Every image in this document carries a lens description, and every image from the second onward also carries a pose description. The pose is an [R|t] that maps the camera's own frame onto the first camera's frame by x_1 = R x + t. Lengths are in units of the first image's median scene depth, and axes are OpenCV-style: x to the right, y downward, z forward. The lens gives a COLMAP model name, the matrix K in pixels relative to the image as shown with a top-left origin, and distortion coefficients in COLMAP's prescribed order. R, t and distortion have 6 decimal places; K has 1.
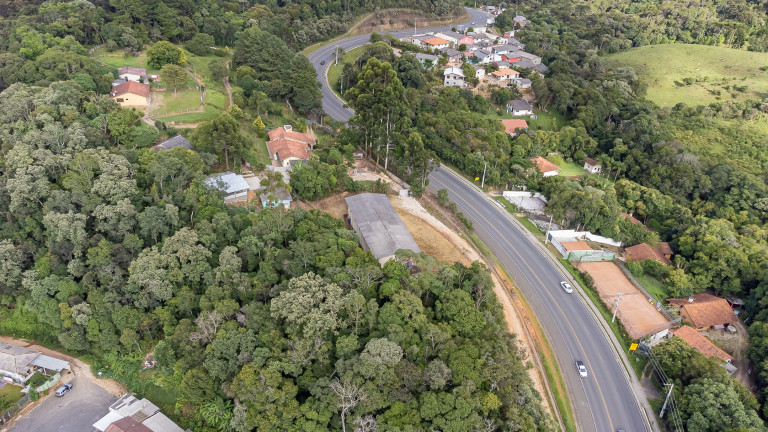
lens RADIAL K [[573.2, 0, 384.0], [0, 573.2, 216.0], [0, 0, 1]] dist [0.047772, 0.004536]
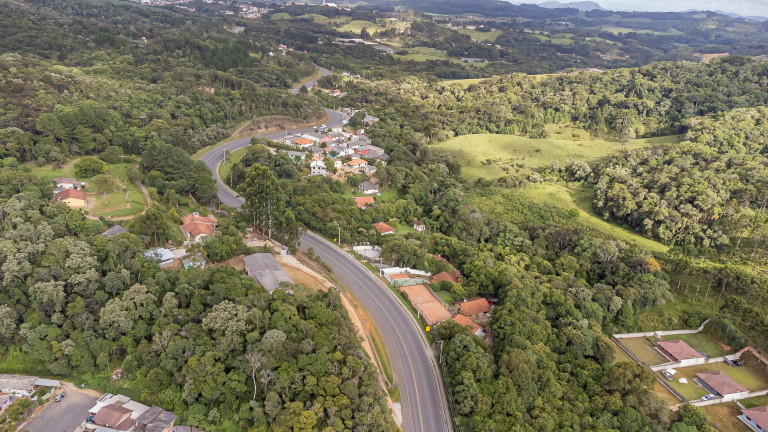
lens RADIAL K [[573.2, 0, 384.0], [0, 573.2, 216.0], [0, 0, 1]] dist [0.047772, 0.004536]
pose [[0.977570, -0.072969, 0.197565, 0.002555], [0.098795, 0.987328, -0.124186, 0.074662], [-0.186000, 0.140919, 0.972392, -0.478498]]
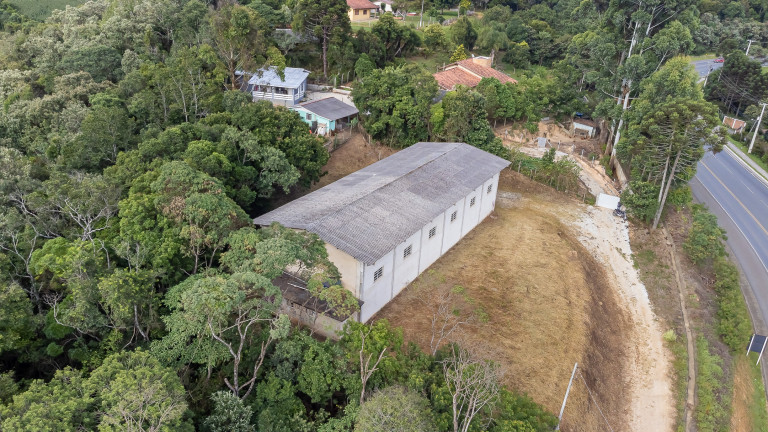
lens RADIAL K [[573.2, 0, 384.0], [0, 573.2, 216.0], [0, 0, 1]] dist [0.047772, 0.004536]
pose [[0.668550, 0.273795, -0.691431, 0.211298], [-0.385416, 0.922714, -0.007283, 0.031612], [0.635999, 0.271358, 0.722406, 0.603150]]
